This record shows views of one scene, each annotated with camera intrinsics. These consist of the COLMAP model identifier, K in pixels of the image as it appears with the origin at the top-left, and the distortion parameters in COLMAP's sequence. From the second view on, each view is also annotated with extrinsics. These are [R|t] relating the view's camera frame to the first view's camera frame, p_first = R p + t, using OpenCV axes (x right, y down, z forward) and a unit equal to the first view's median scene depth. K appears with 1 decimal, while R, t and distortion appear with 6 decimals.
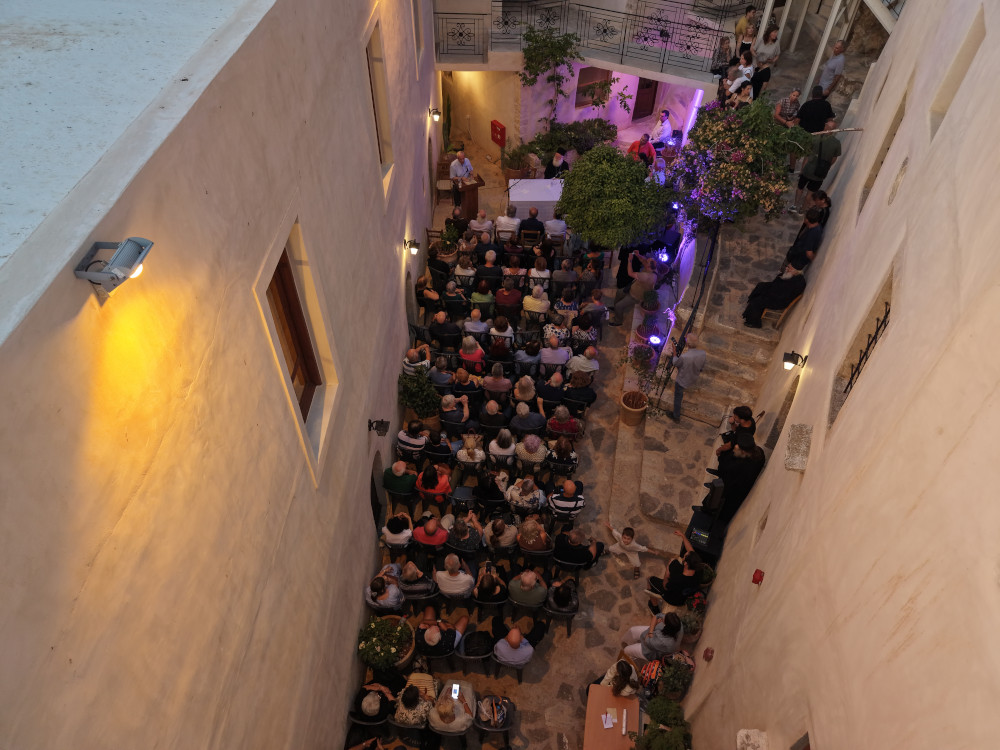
lens RADIAL K [[668.3, 0, 495.3], [0, 668.3, 373.5], [0, 0, 1]] dist [0.007823, -0.001021]
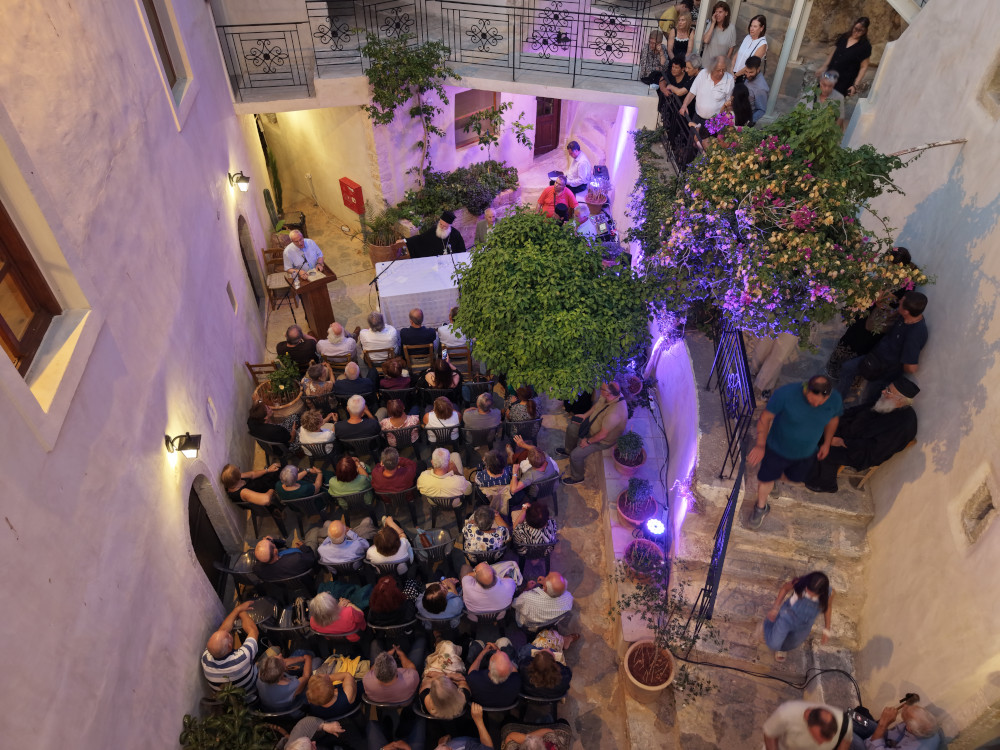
lens RADIAL K [[668.3, 0, 497.8], [0, 668.3, 375.7], [0, 0, 1]] dist [0.007823, -0.001021]
pose [[0.980177, -0.143180, 0.136940, 0.036881], [0.149860, 0.987909, -0.039732, -0.148417], [-0.129595, 0.059466, 0.989782, 0.363371]]
